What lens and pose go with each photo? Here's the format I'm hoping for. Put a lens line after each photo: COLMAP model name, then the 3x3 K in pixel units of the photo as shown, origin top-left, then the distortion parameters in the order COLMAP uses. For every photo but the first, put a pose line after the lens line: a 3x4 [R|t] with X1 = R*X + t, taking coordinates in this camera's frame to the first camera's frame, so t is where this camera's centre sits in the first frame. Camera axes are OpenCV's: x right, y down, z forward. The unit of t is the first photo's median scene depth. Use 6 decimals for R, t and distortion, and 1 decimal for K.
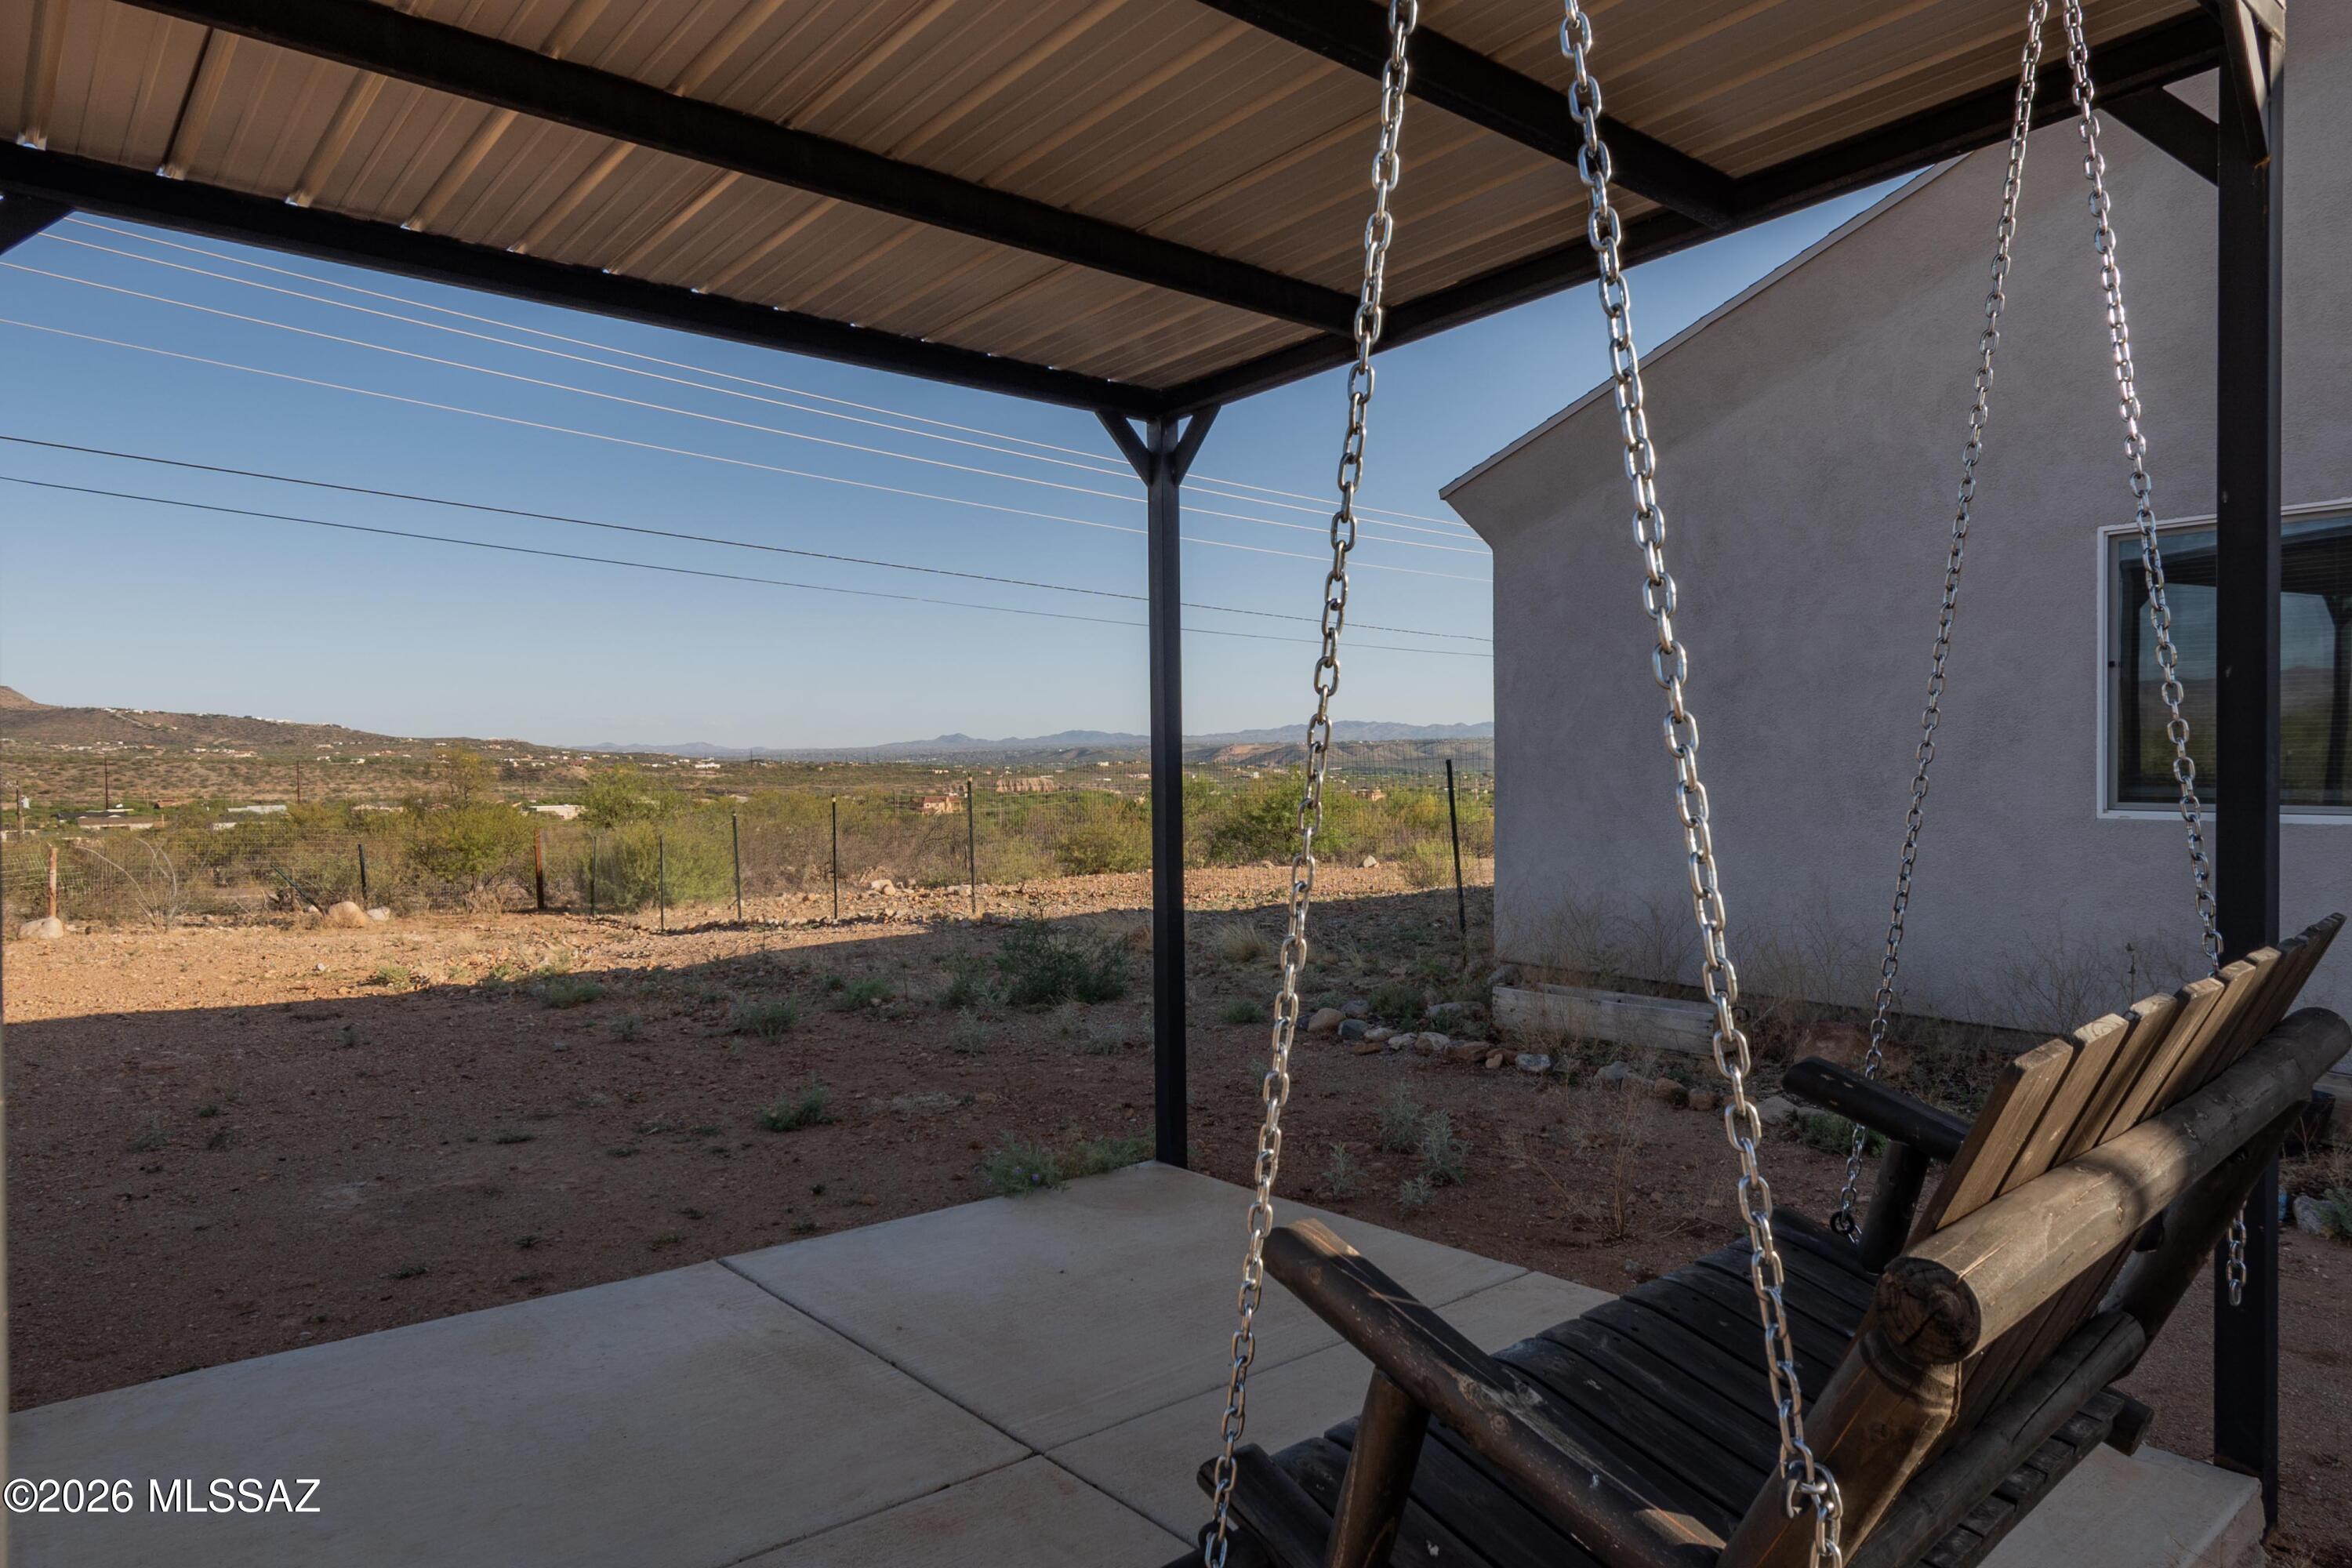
lens RADIAL K [[1458.8, 0, 1172.4], [0, 1458.8, 781.0], [0, 0, 1]] dist [0.000953, 0.000881]
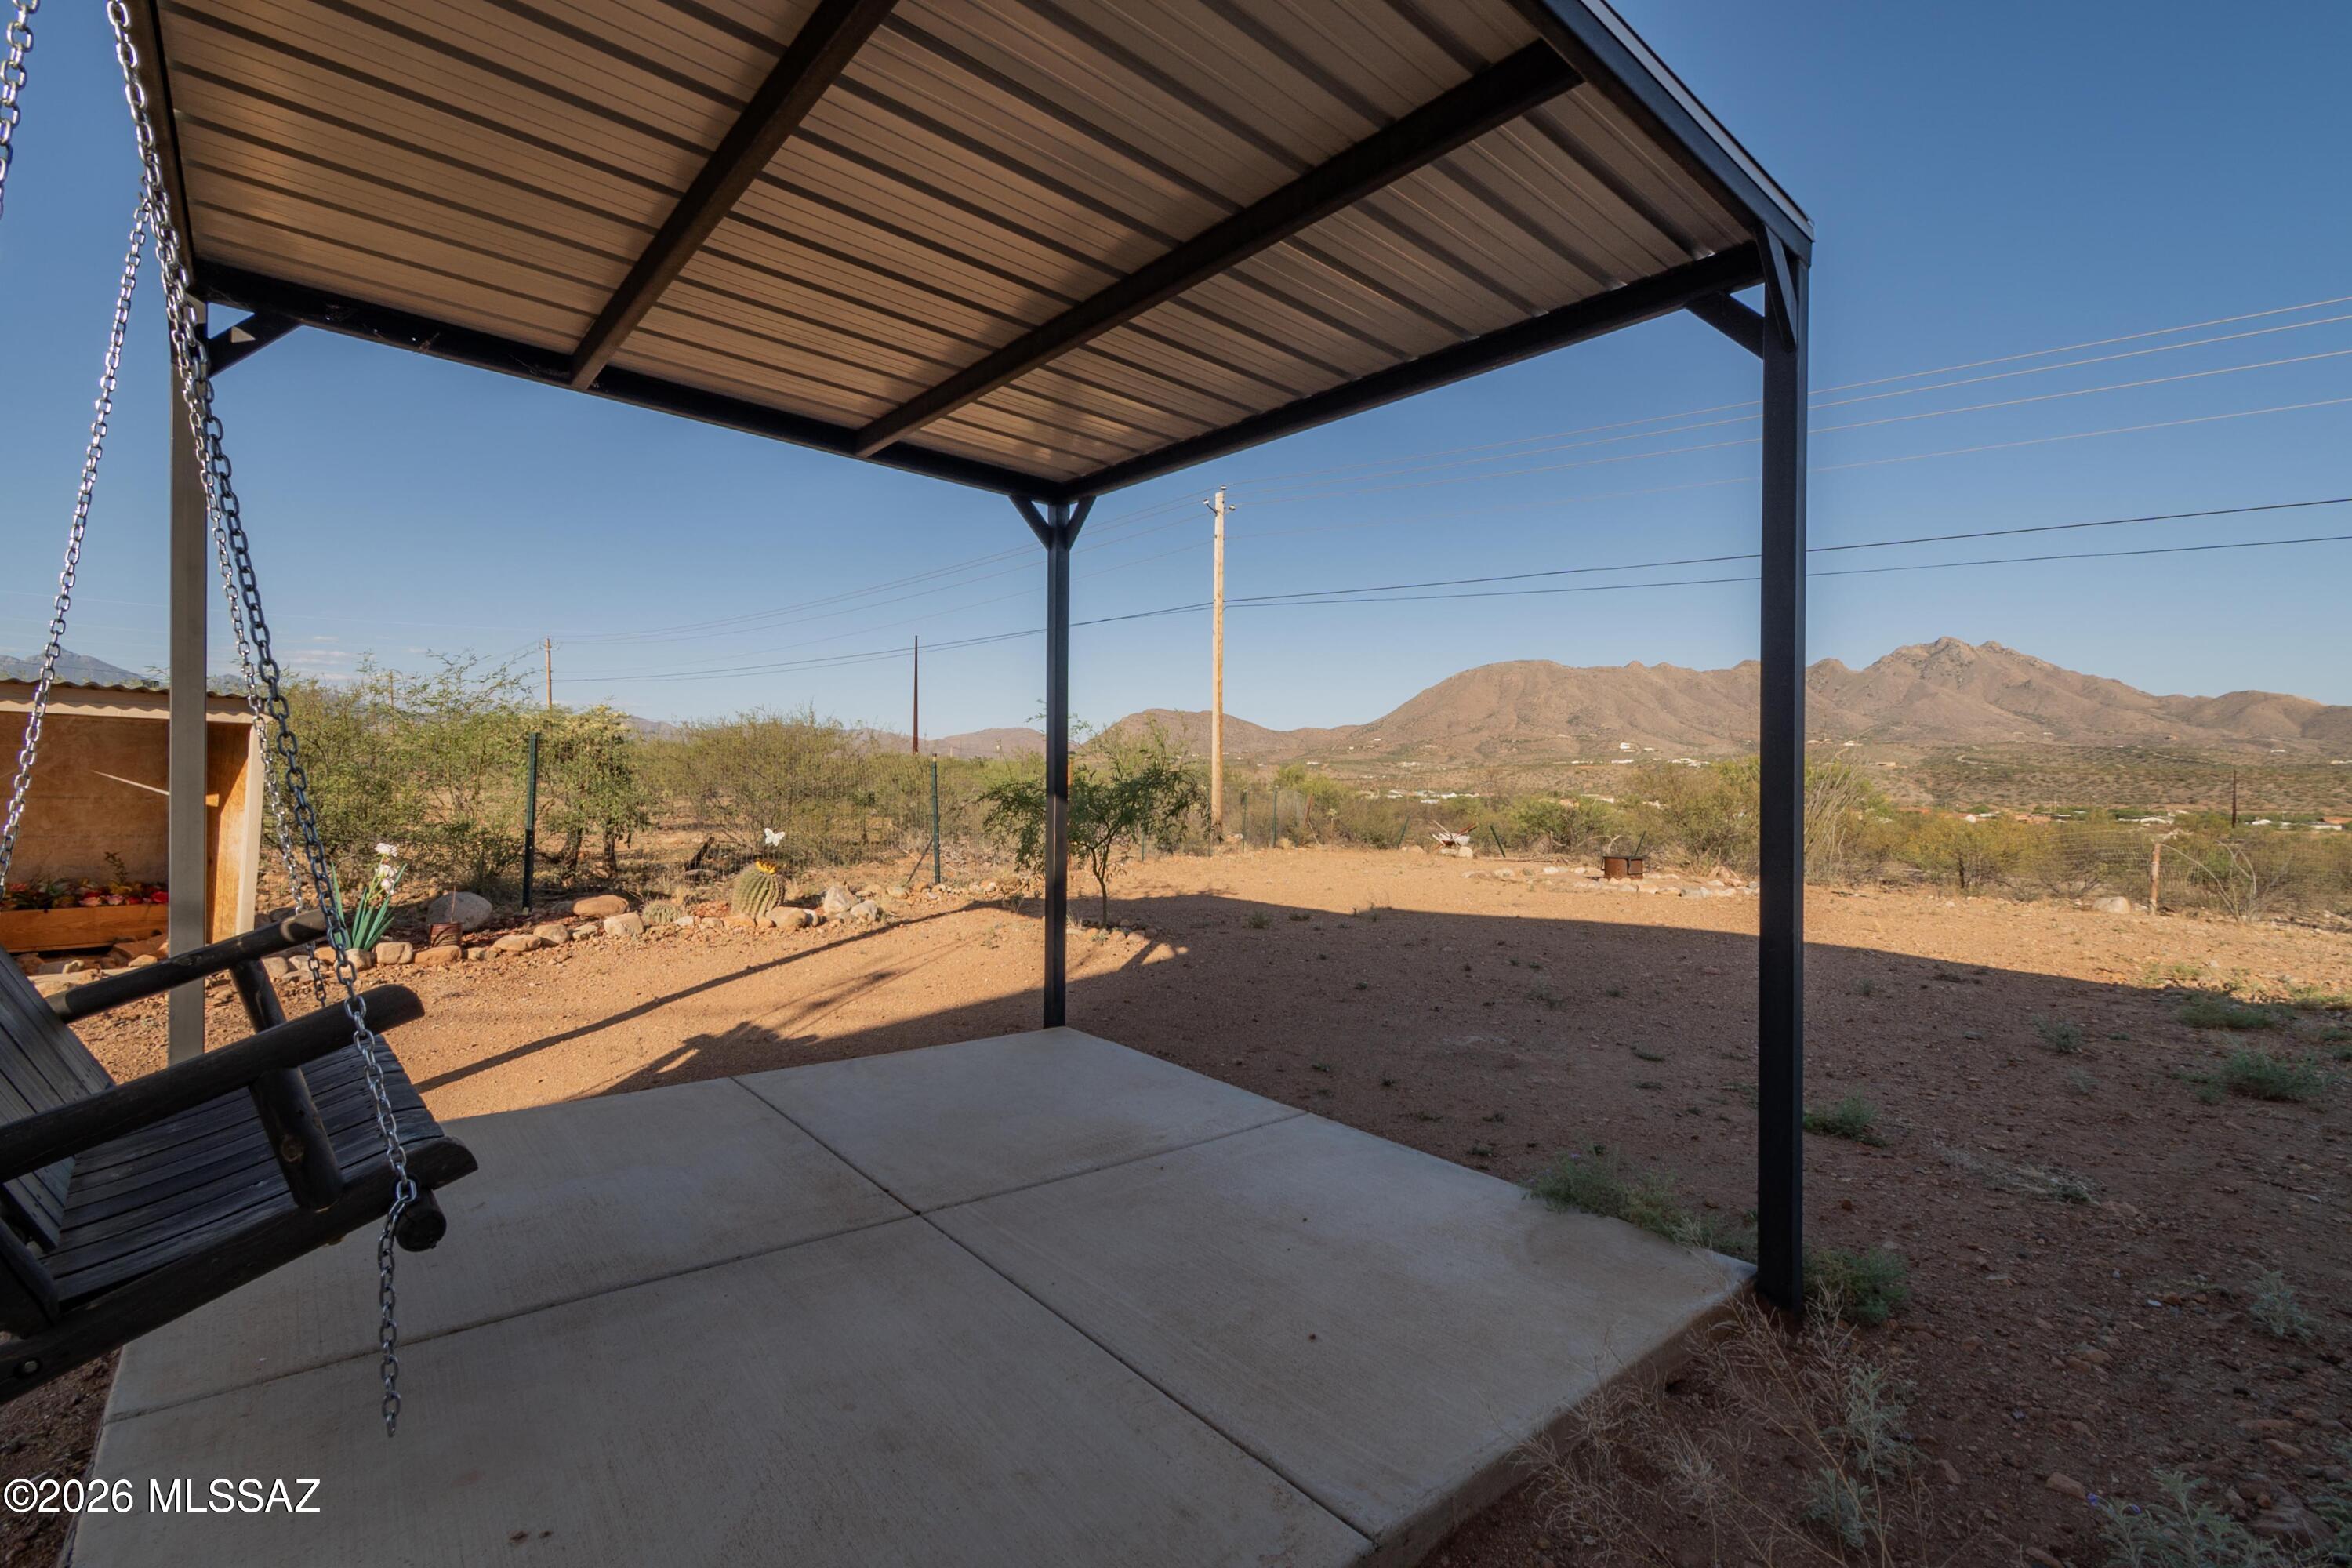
lens RADIAL K [[1047.3, 0, 1172.8], [0, 1047.3, 786.3], [0, 0, 1]] dist [0.007803, -0.004609]
pose [[0.003359, 0.015403, -0.999876, 0.346350], [-0.023419, 0.999608, 0.015320, 0.008667], [0.999720, 0.023364, 0.003718, 0.462541]]
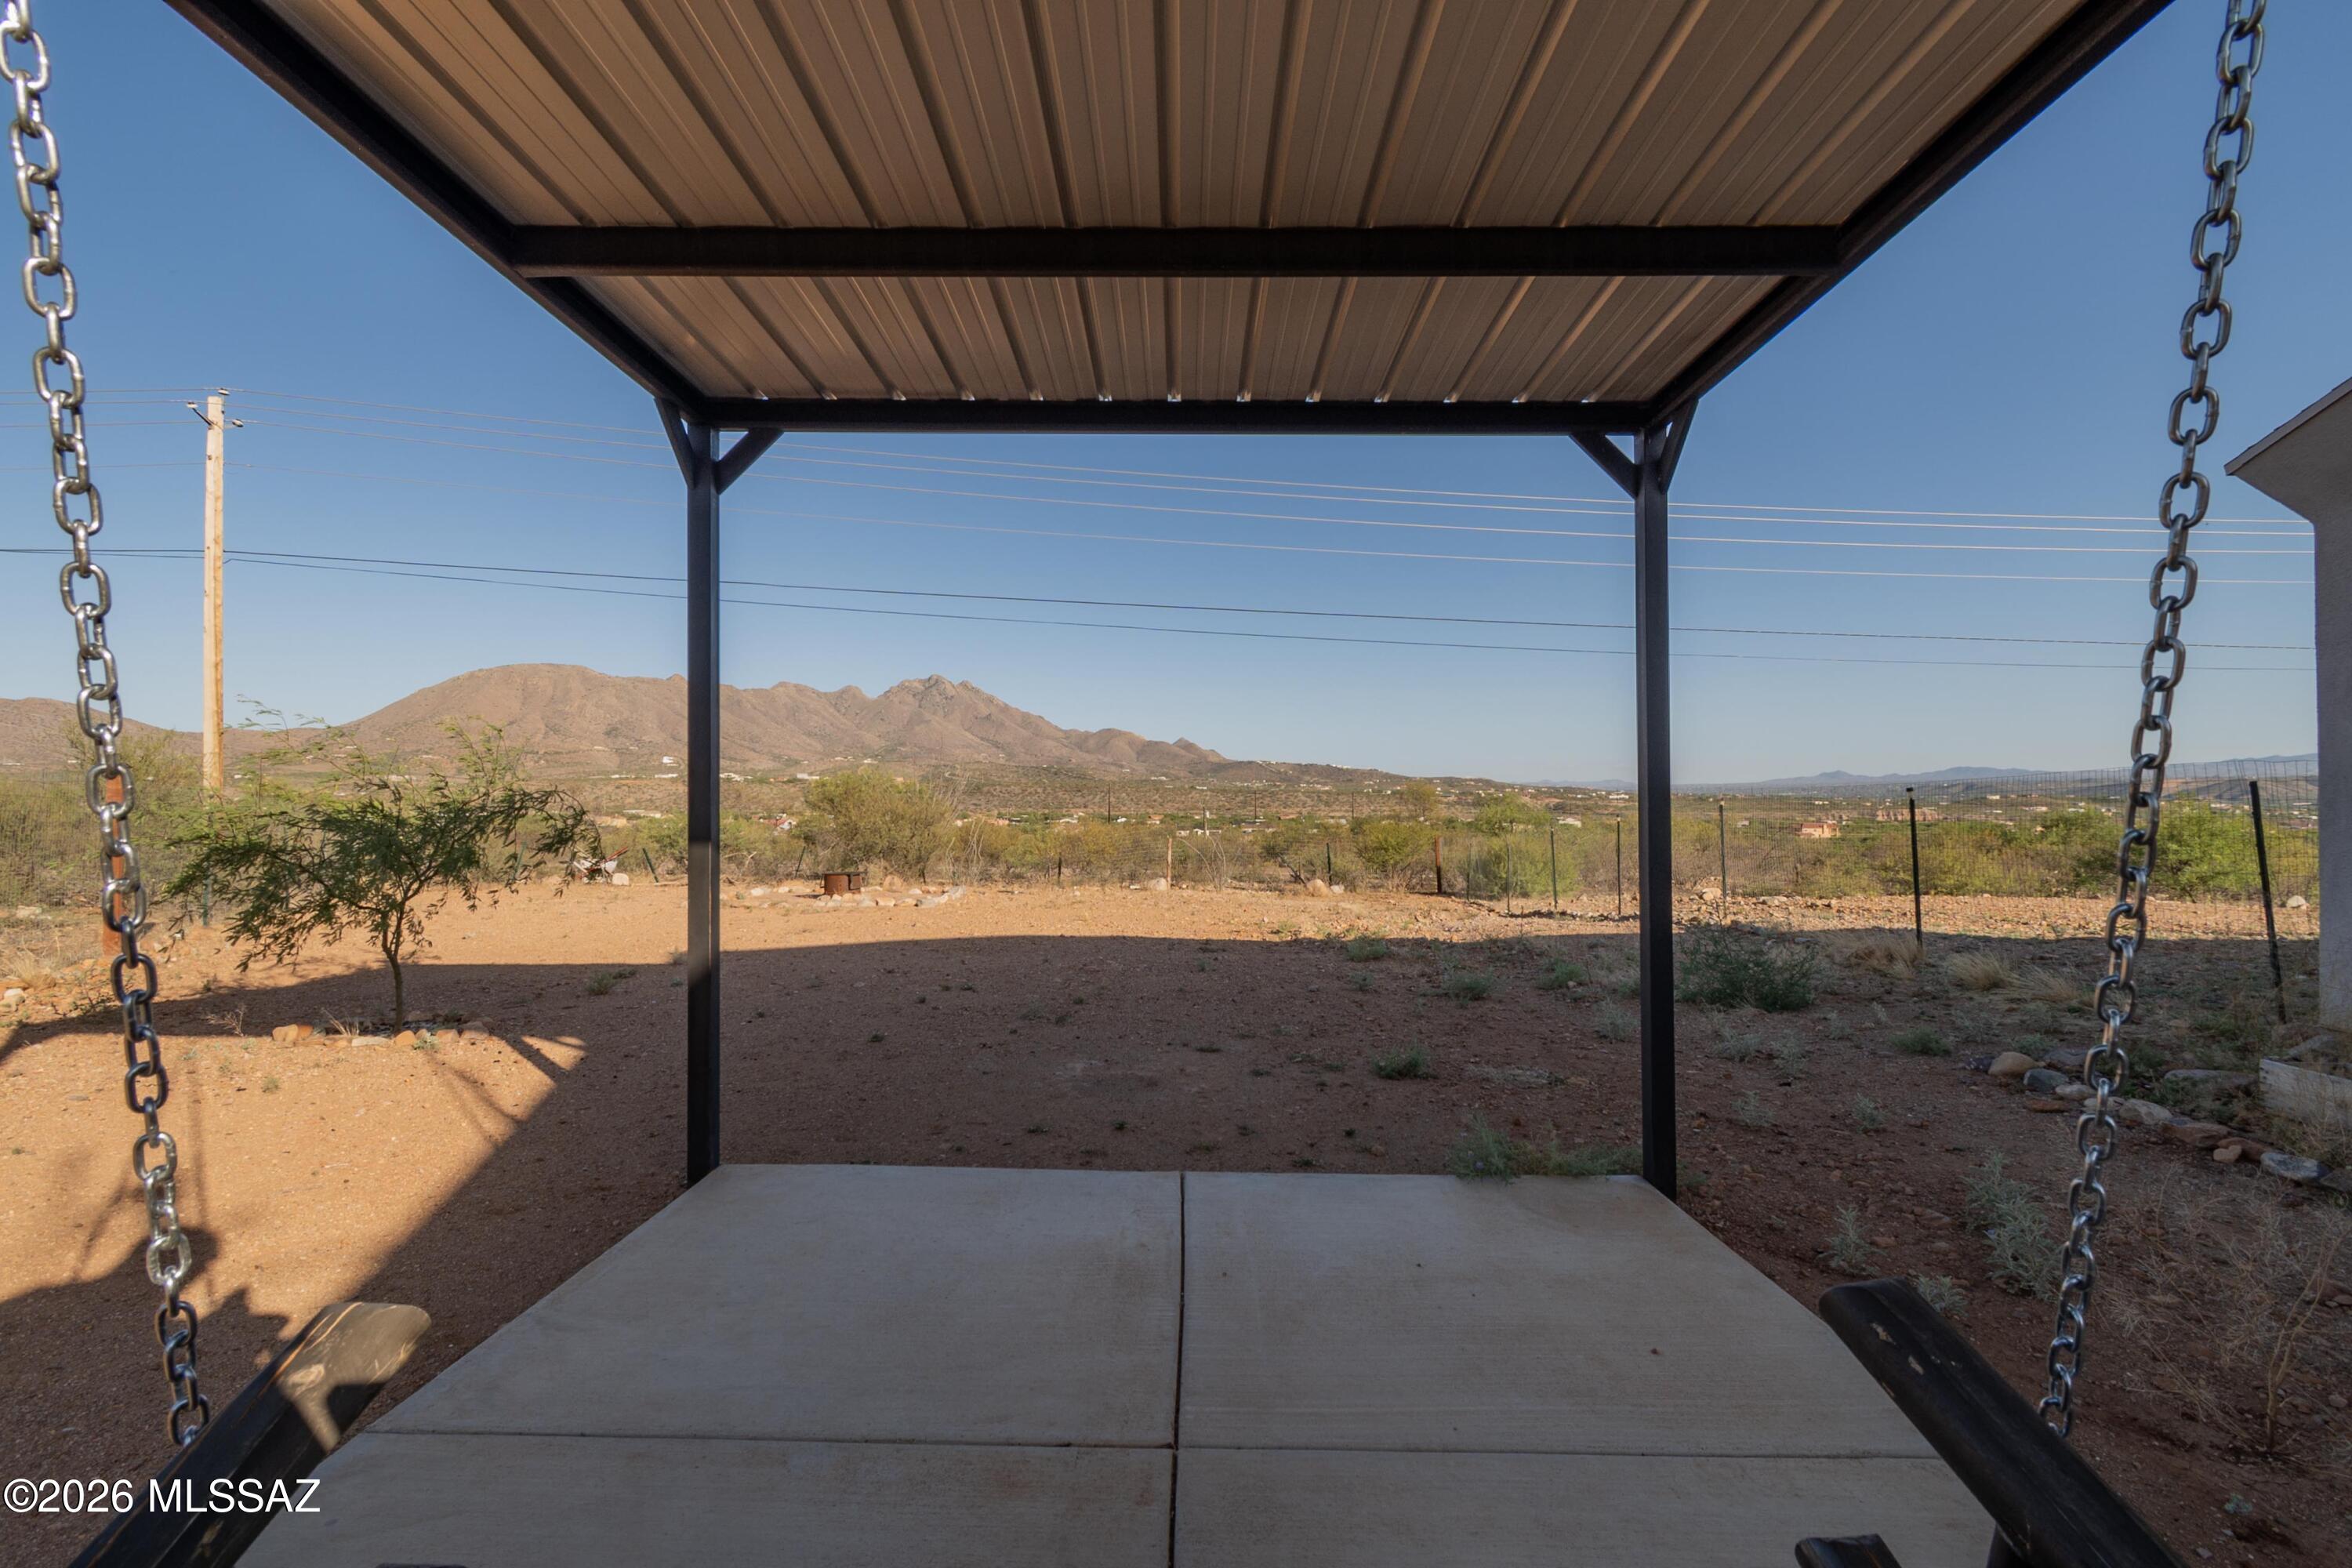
lens RADIAL K [[1047.3, 0, 1175.6], [0, 1047.3, 783.0], [0, 0, 1]] dist [0.007803, -0.004609]
pose [[0.759016, -0.001987, -0.651069, 0.141725], [-0.013050, 0.999748, -0.018264, 0.007214], [0.650941, 0.022359, 0.758799, 0.166910]]
